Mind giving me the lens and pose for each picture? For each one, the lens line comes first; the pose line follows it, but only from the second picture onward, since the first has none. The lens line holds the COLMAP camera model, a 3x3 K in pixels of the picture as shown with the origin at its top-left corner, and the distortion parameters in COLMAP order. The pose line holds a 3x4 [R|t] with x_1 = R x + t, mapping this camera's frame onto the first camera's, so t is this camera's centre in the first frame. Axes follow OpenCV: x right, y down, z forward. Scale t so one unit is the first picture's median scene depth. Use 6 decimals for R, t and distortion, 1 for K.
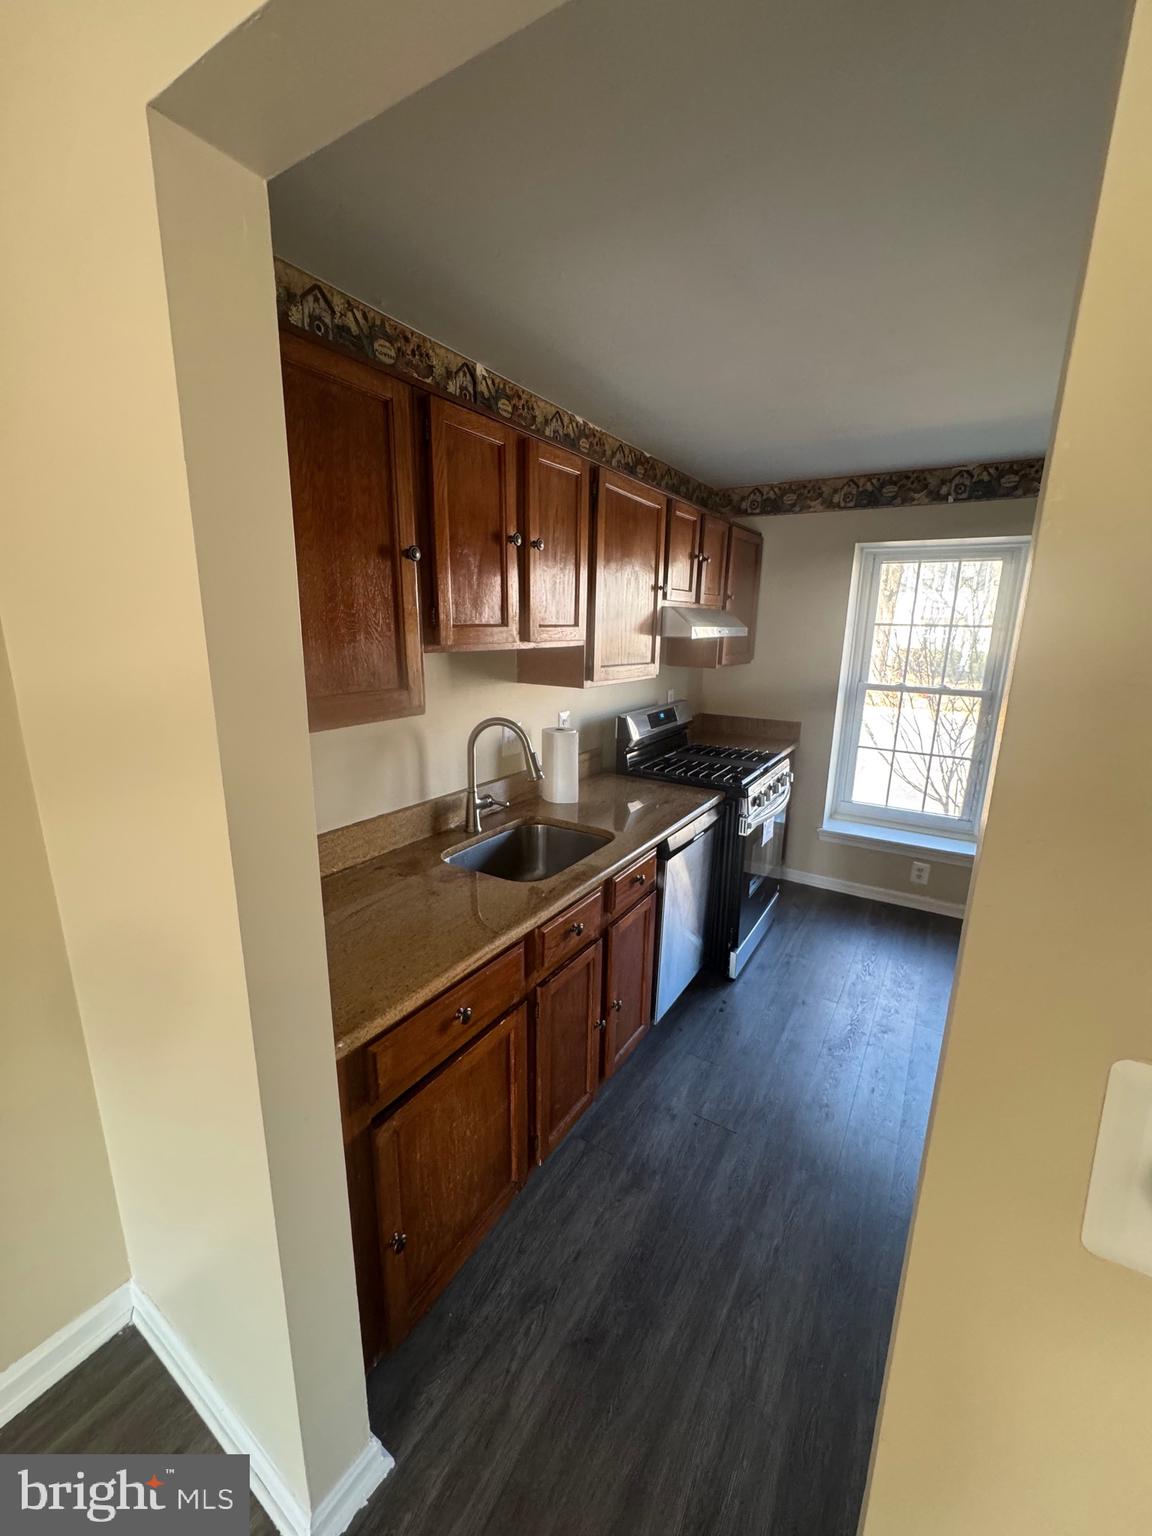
lens RADIAL K [[607.0, 0, 576.3], [0, 607.0, 766.3], [0, 0, 1]] dist [-0.007748, 0.001365]
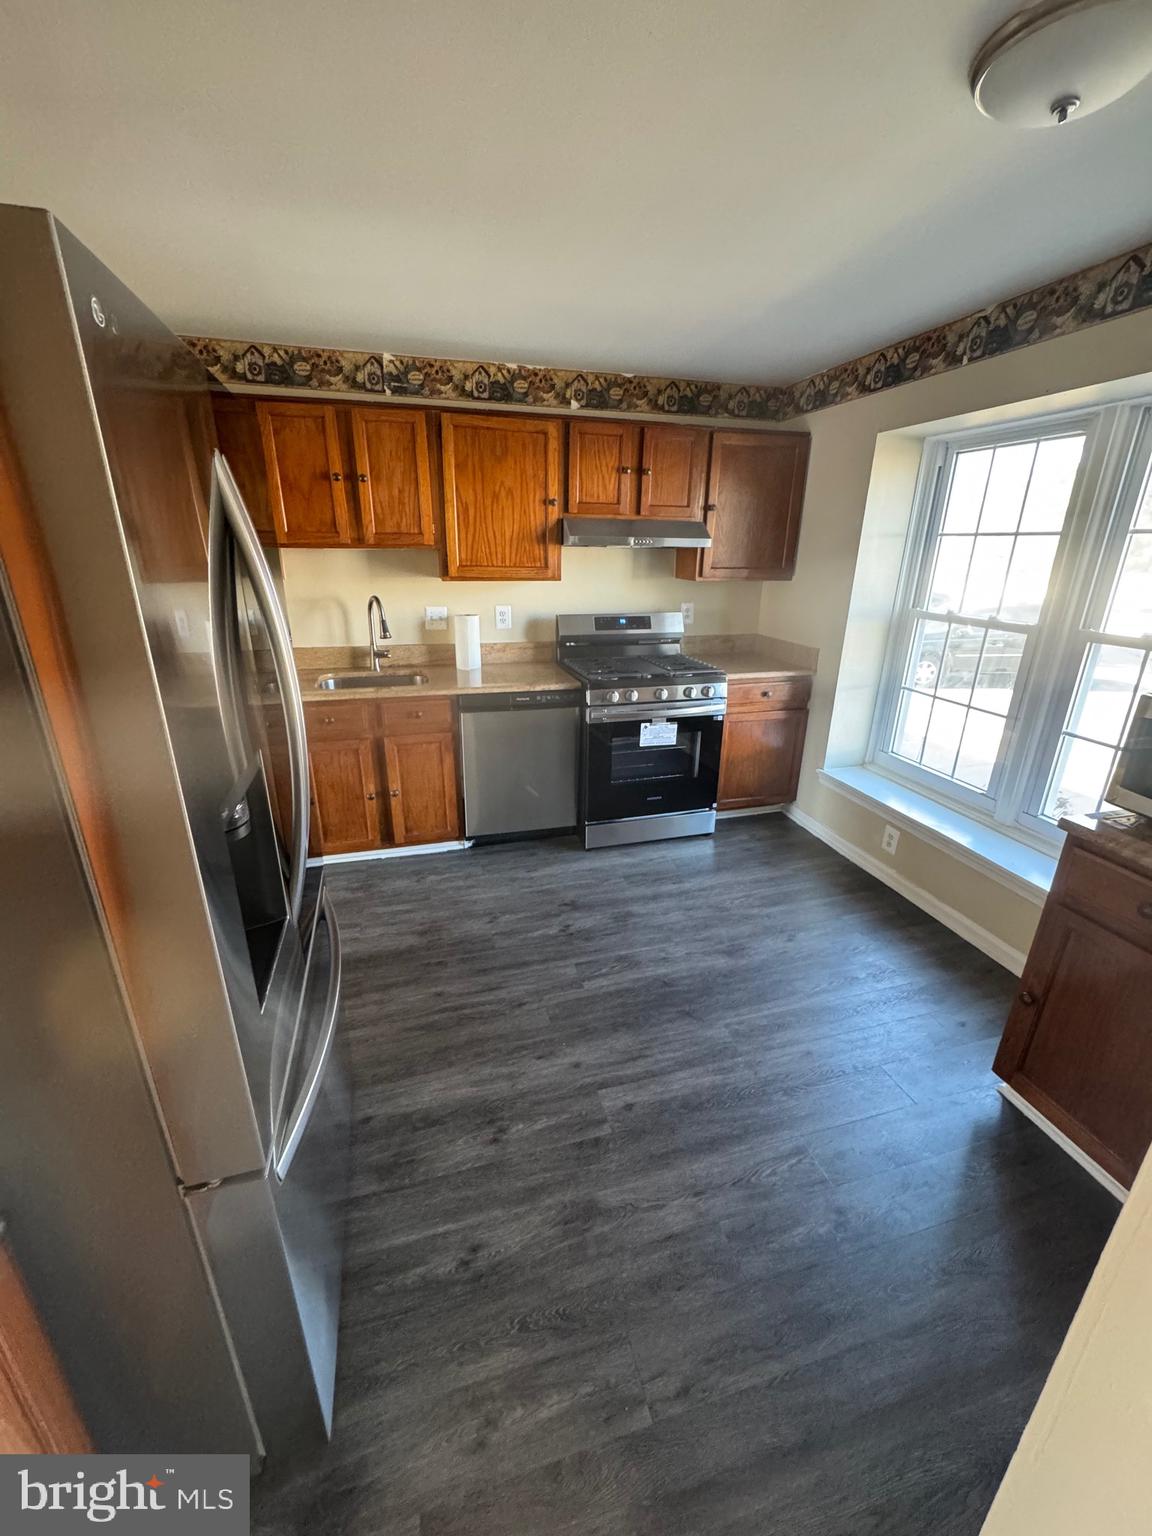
lens RADIAL K [[607.0, 0, 579.7], [0, 607.0, 762.4], [0, 0, 1]] dist [-0.007748, 0.001365]
pose [[0.744931, 0.218379, -0.630387, 0.847237], [-0.154530, 0.975692, 0.155391, 0.009039], [0.648998, -0.018342, 0.760569, 0.098224]]
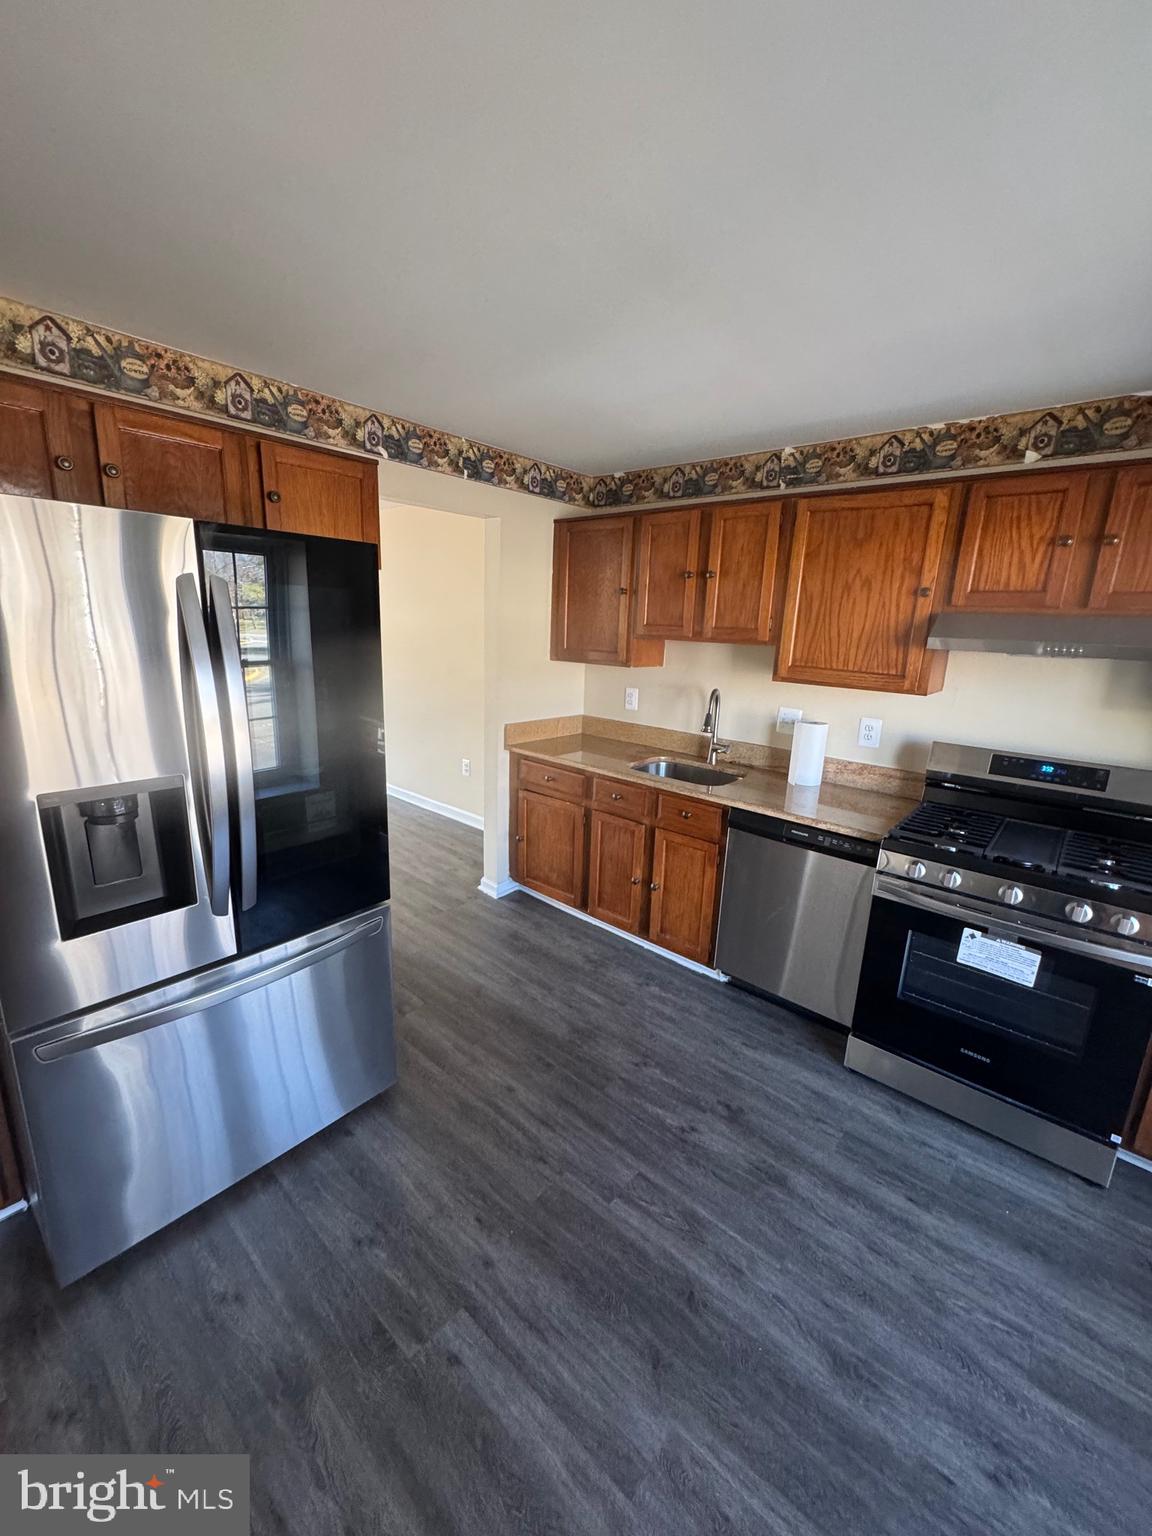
lens RADIAL K [[607.0, 0, 576.8], [0, 607.0, 764.6], [0, 0, 1]] dist [-0.007748, 0.001365]
pose [[-0.147826, 0.209510, -0.966568, 0.905115], [-0.265897, 0.932903, 0.242879, -0.113408], [0.952600, 0.292911, -0.082200, 0.539248]]
